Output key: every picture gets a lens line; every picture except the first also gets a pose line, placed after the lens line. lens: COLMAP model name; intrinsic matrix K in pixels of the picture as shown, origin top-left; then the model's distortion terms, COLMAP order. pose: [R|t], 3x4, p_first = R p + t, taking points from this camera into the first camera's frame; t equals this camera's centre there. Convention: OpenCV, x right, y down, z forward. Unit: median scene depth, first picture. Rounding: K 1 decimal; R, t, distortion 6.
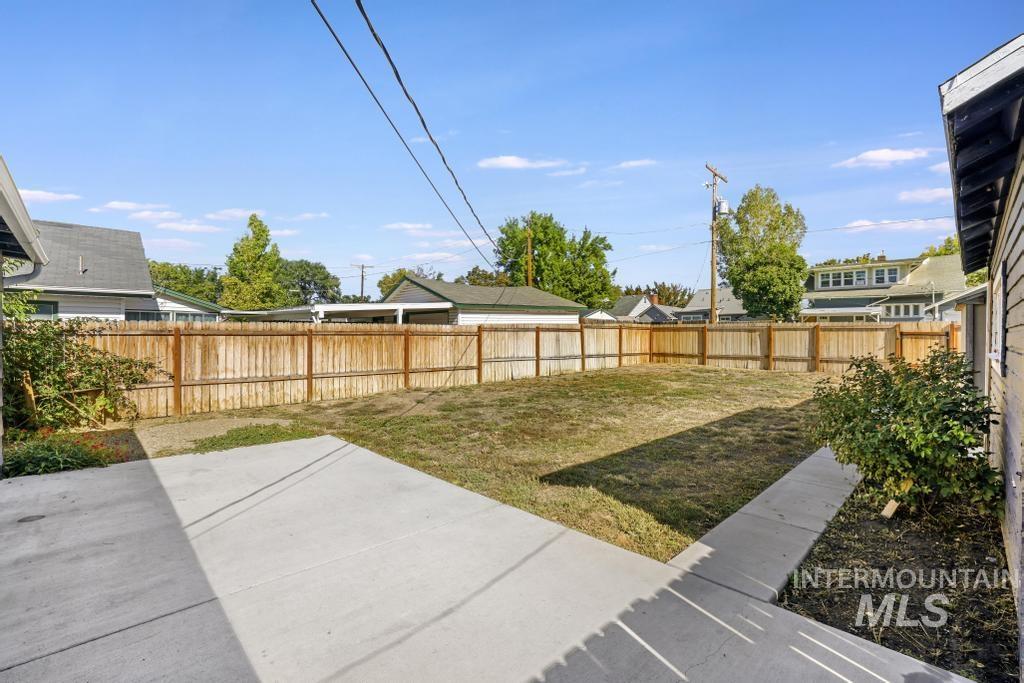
lens RADIAL K [[455.9, 0, 512.2], [0, 455.9, 338.2], [0, 0, 1]] dist [-0.012826, 0.000552]
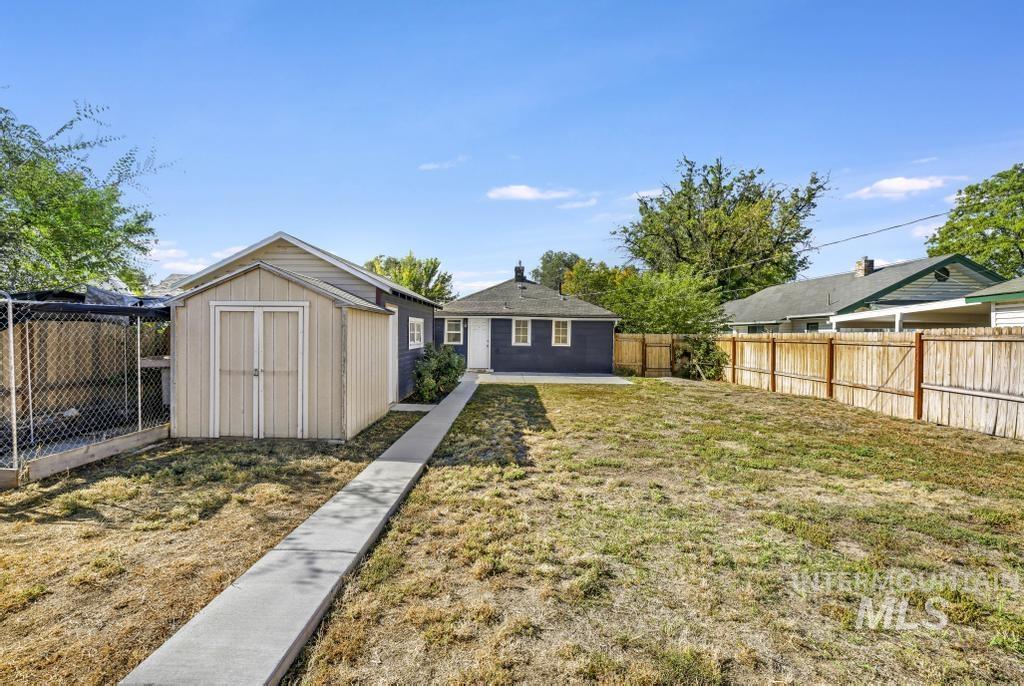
lens RADIAL K [[455.9, 0, 507.9], [0, 455.9, 343.3], [0, 0, 1]] dist [-0.012826, 0.000552]
pose [[-0.702631, 0.003403, -0.711546, 0.834165], [-0.016525, 0.999641, 0.021098, -0.015716], [0.711362, 0.026582, -0.702323, 1.071249]]
